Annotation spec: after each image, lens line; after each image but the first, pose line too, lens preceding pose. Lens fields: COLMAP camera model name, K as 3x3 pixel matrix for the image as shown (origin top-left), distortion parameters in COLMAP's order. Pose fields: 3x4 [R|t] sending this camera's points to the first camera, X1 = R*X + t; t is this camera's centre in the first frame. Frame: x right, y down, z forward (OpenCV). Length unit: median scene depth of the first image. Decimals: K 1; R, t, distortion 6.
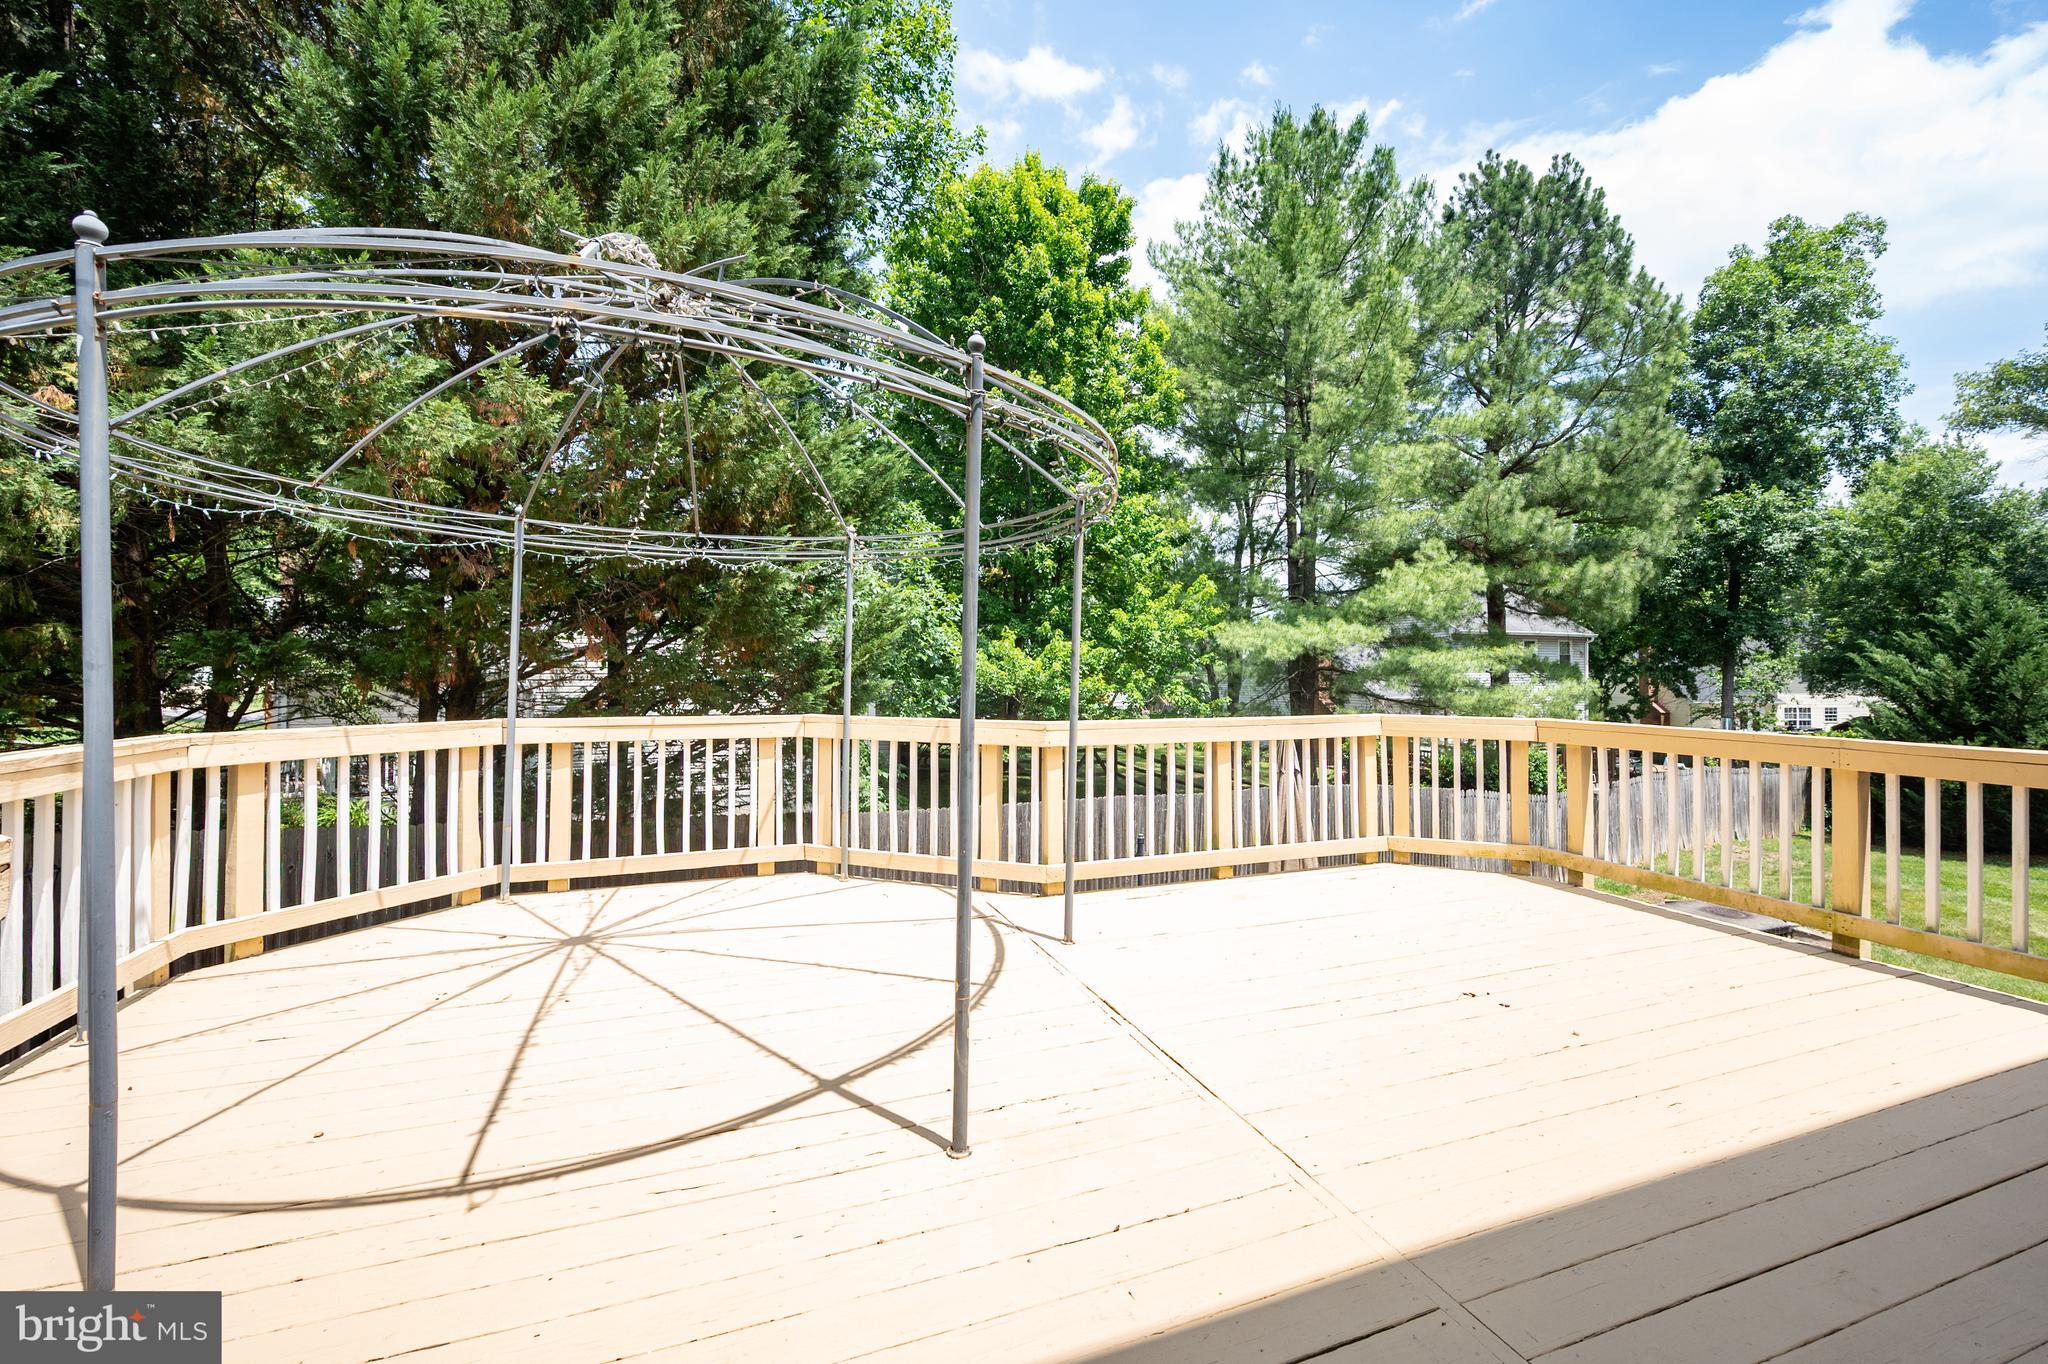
lens RADIAL K [[834.5, 0, 1038.7], [0, 834.5, 666.2], [0, 0, 1]] dist [0.004054, -0.000955]
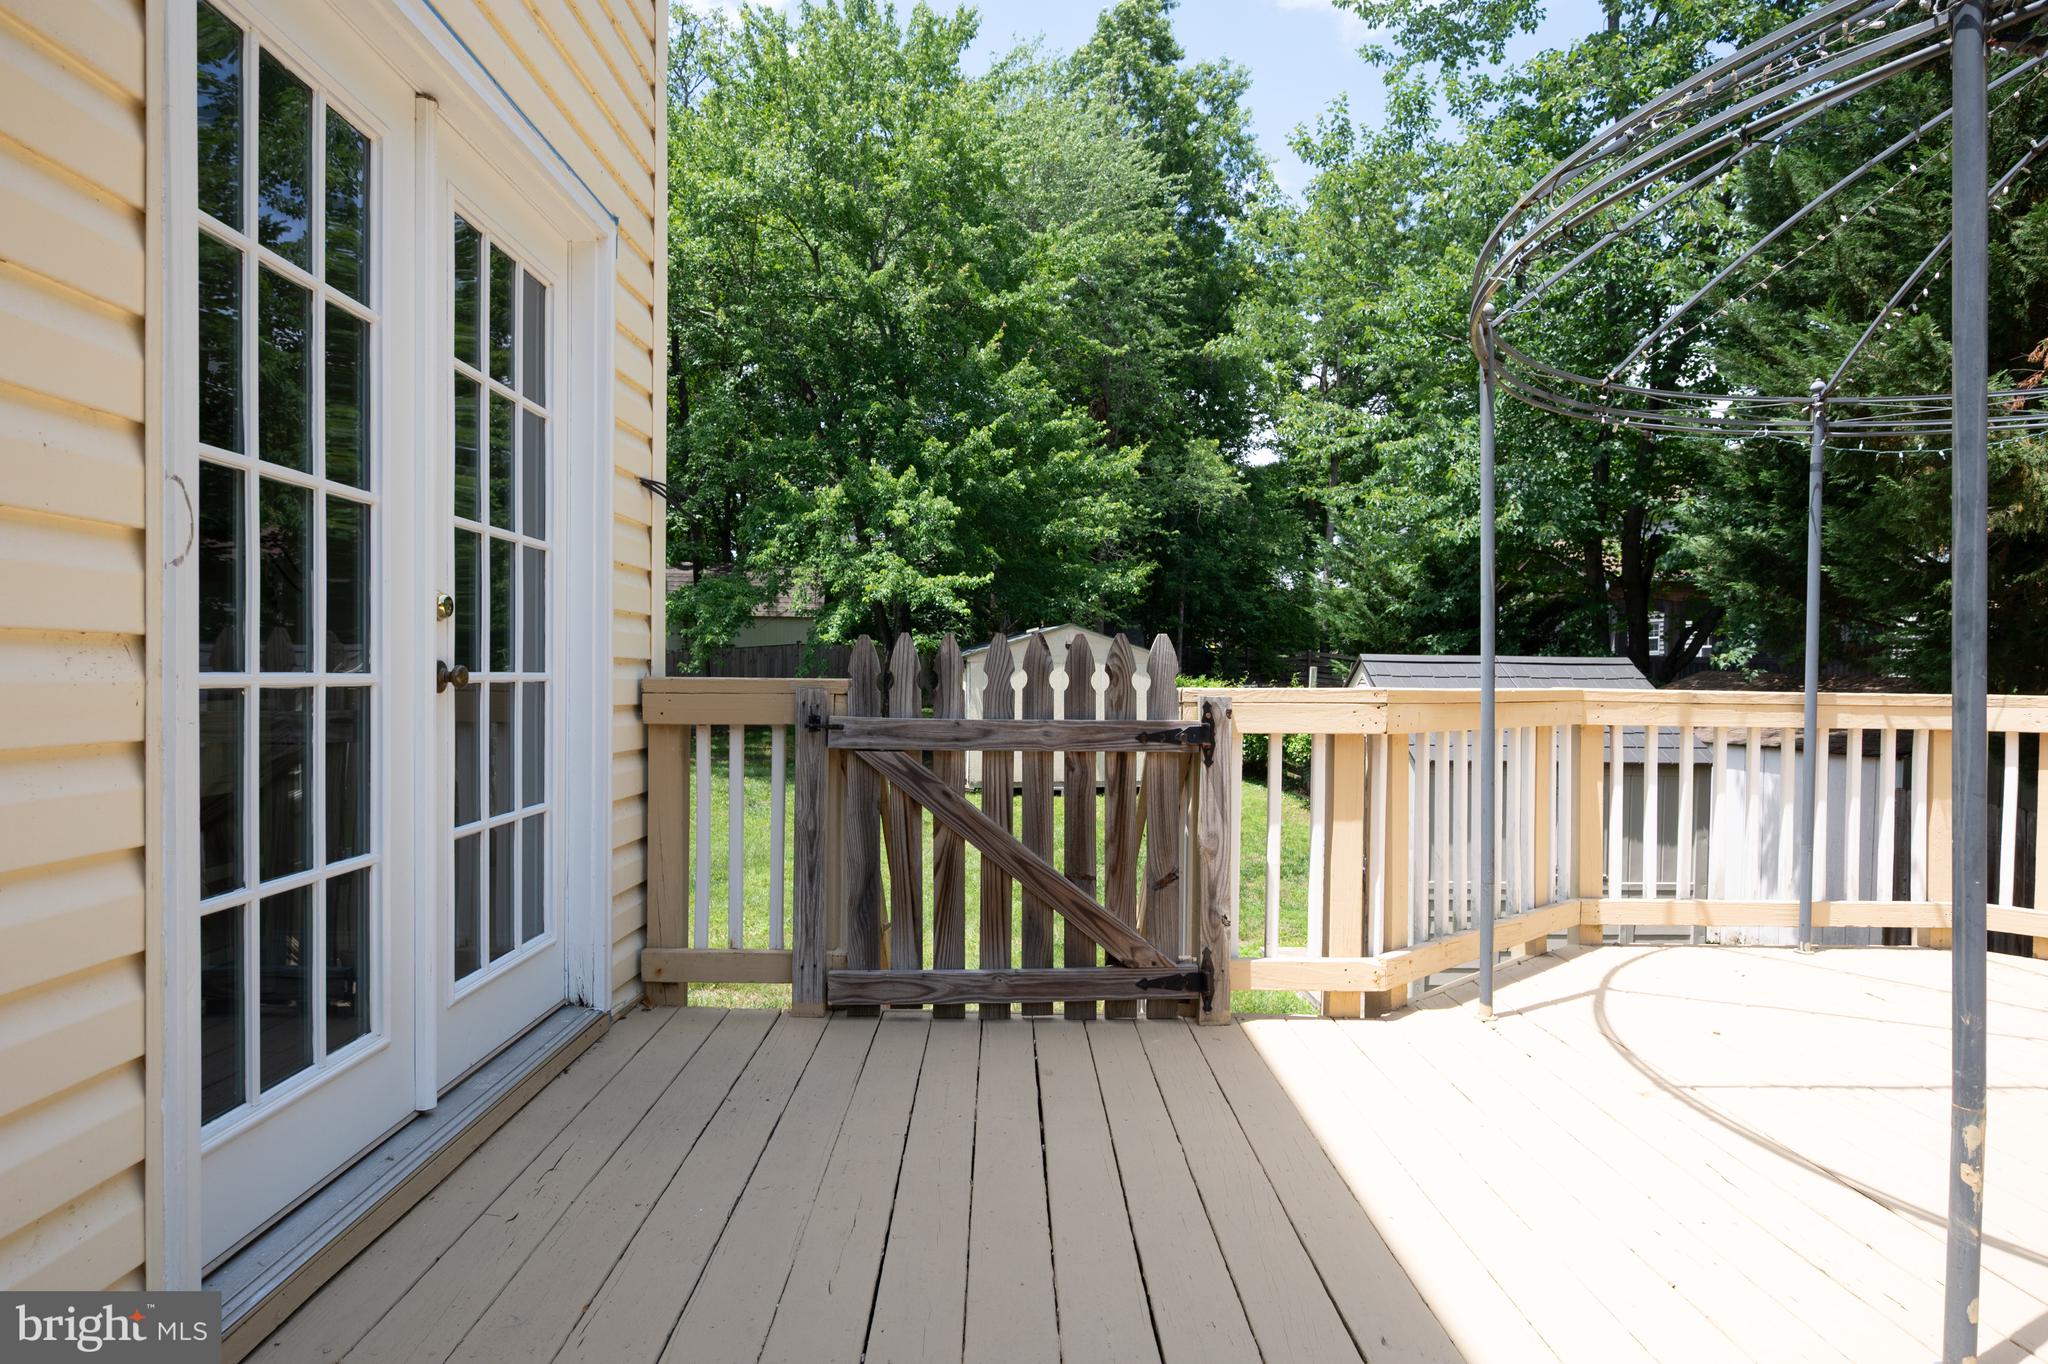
lens RADIAL K [[1124.6, 0, 1027.7], [0, 1124.6, 703.3], [0, 0, 1]] dist [0.016861, -0.000478]
pose [[-0.341072, 0.009769, -0.939986, 0.467471], [-0.010492, 0.999844, 0.014198, 0.070444], [0.939979, 0.014705, -0.340916, 0.375167]]
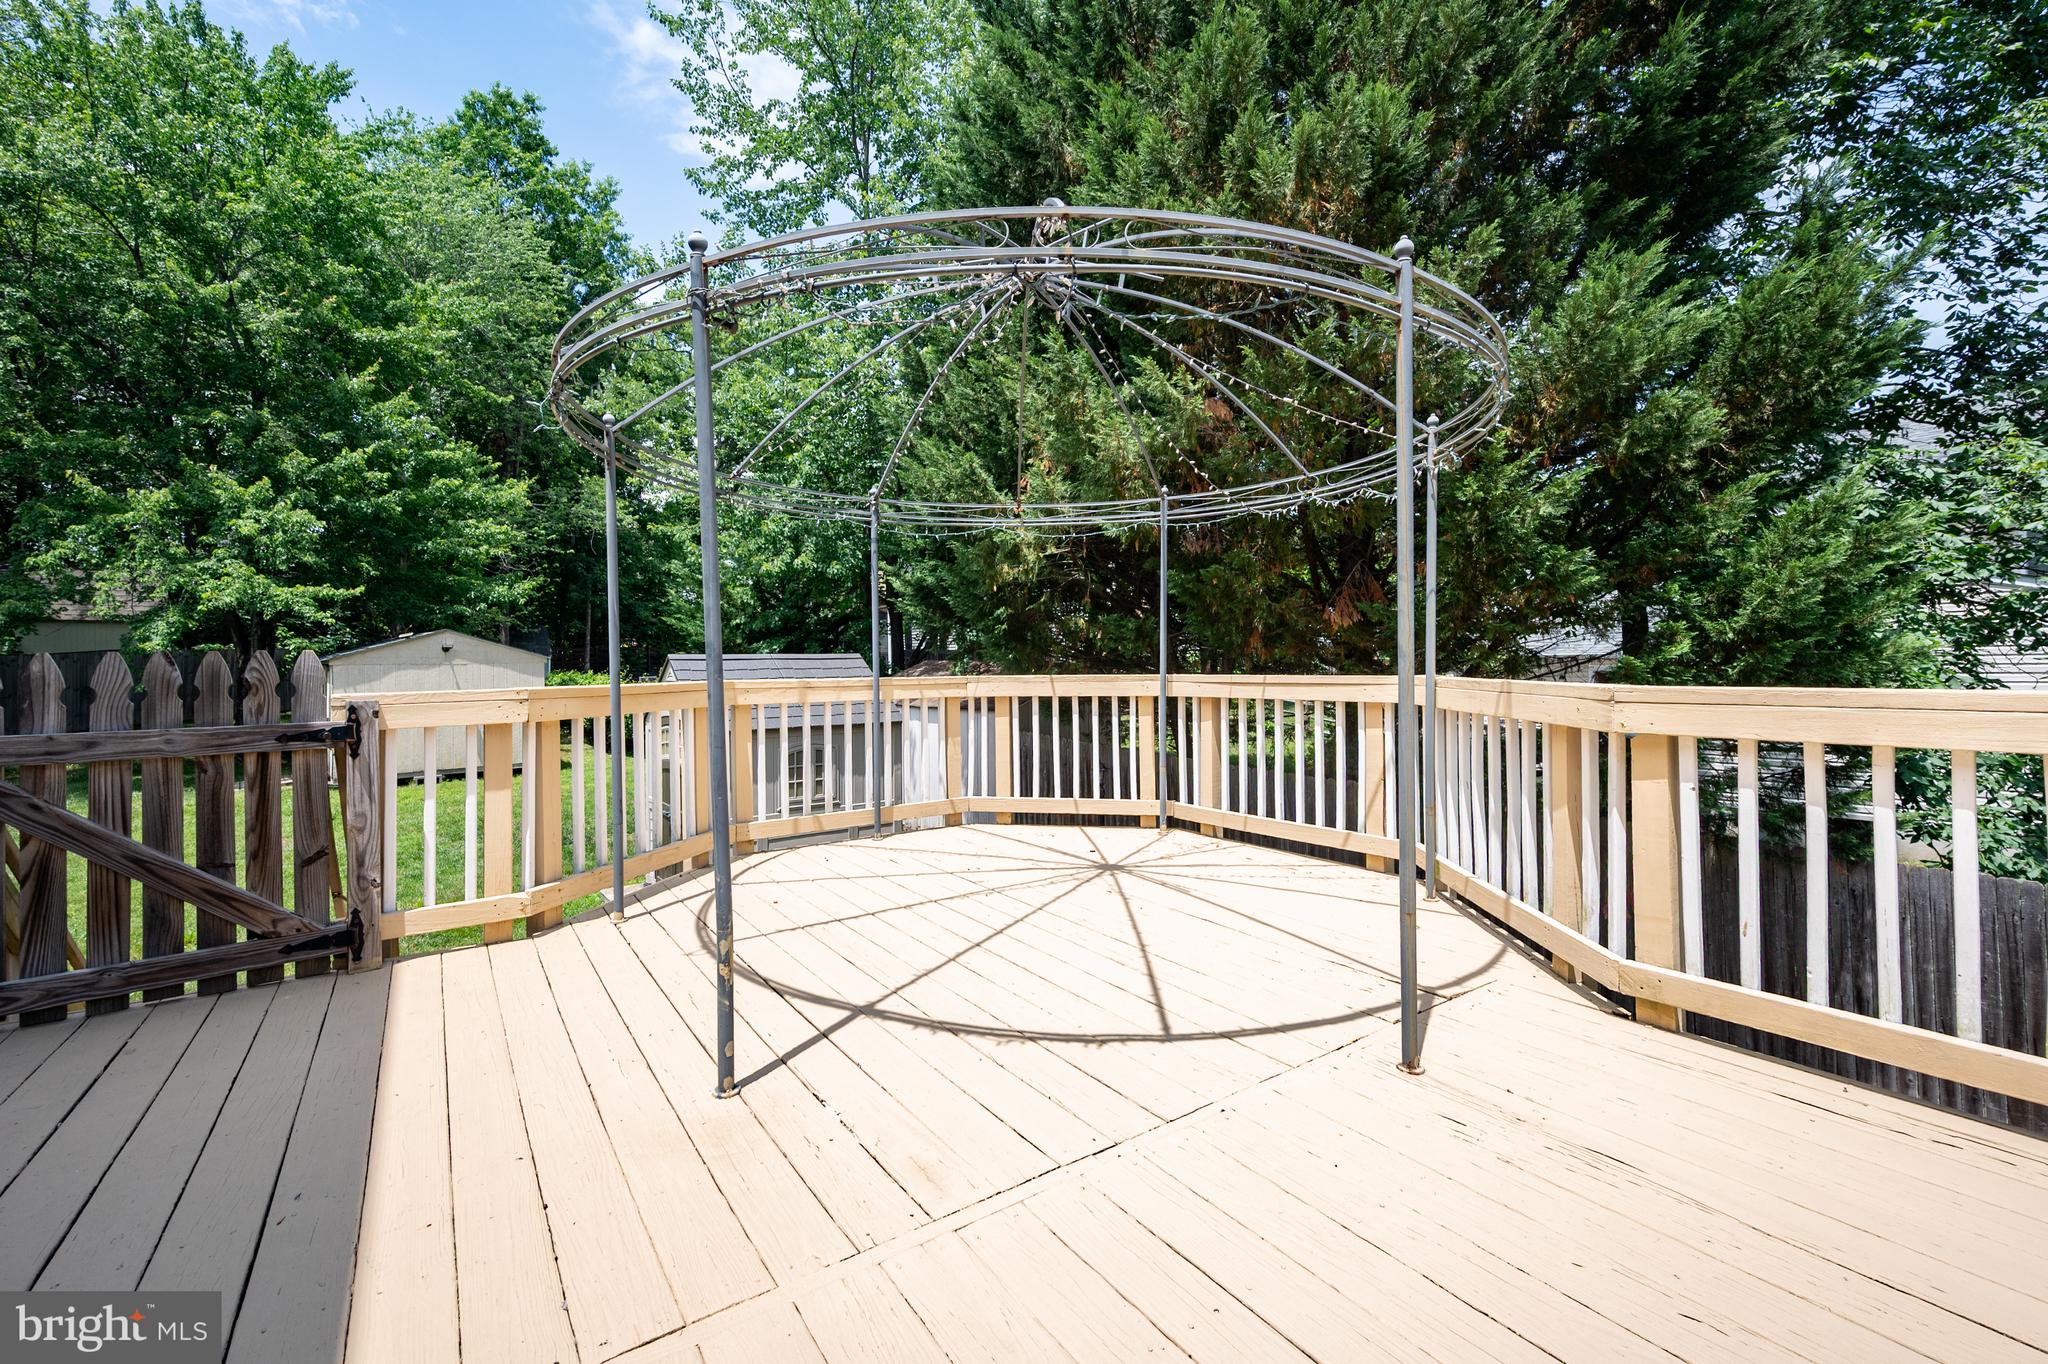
lens RADIAL K [[834.5, 0, 1034.2], [0, 834.5, 668.3], [0, 0, 1]] dist [0.004054, -0.000955]
pose [[0.240122, -0.008714, -0.970704, 0.514407], [0.021334, 0.999766, -0.003698, 0.062573], [0.970508, -0.019821, 0.240252, 0.632396]]
